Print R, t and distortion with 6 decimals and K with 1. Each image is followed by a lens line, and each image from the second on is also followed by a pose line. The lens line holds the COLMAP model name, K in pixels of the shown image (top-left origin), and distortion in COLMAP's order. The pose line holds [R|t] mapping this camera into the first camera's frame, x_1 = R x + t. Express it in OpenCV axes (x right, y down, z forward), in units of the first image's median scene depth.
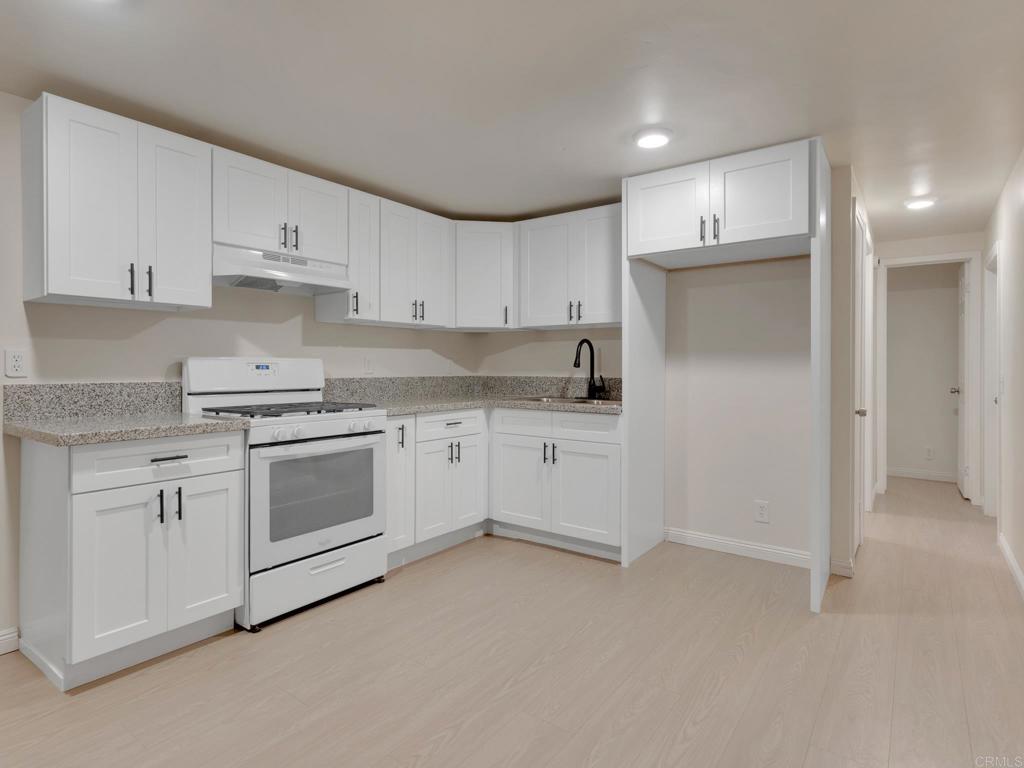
lens RADIAL K [[551.4, 0, 509.0], [0, 551.4, 369.7], [0, 0, 1]] dist [0.001235, 0.000016]
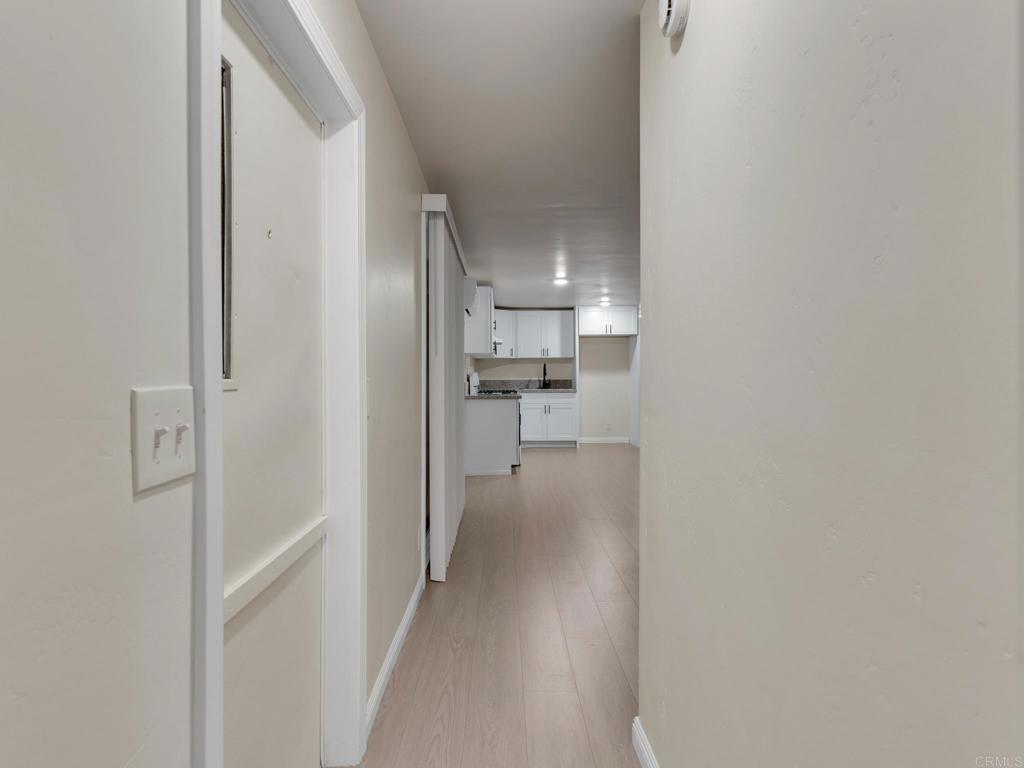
lens RADIAL K [[553.5, 0, 510.8], [0, 553.5, 380.4], [0, 0, 1]] dist [0.000801, 0.001308]
pose [[0.799129, -0.012228, 0.601035, -1.687575], [0.009412, 0.999925, 0.007829, -0.002596], [-0.601086, -0.000600, 0.799184, -0.986962]]
